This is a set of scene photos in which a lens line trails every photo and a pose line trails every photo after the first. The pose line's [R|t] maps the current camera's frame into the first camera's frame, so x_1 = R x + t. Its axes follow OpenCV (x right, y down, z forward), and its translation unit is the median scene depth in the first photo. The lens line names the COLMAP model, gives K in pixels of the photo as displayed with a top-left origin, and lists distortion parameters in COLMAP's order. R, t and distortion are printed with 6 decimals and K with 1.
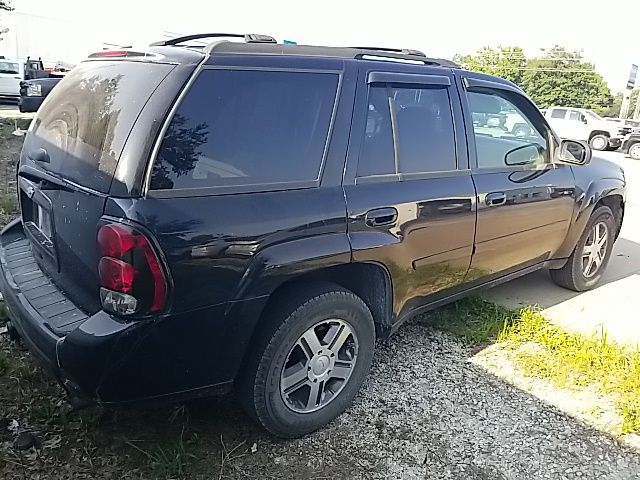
lens RADIAL K [[488.8, 0, 313.3], [0, 488.8, 229.5], [0, 0, 1]] dist [0.033757, -0.045921]
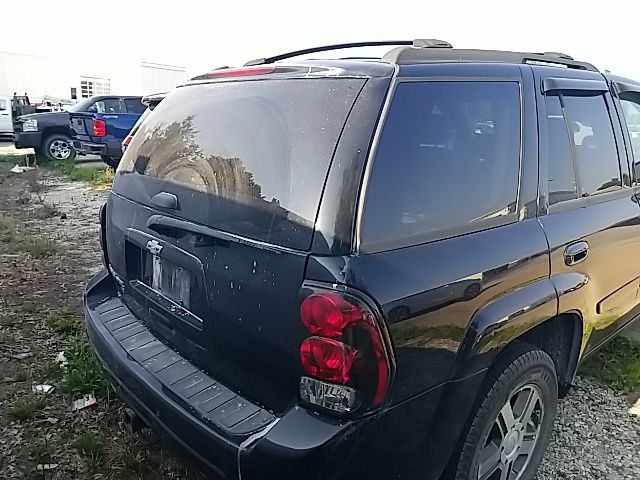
lens RADIAL K [[508.1, 0, 320.2], [0, 508.1, 235.9], [0, 0, 1]] dist [0.014123, -0.032717]
pose [[0.998617, -0.052273, -0.005658, -0.291816], [0.052054, 0.998078, -0.033633, -0.051211], [0.007405, 0.033292, 0.999418, 0.163678]]
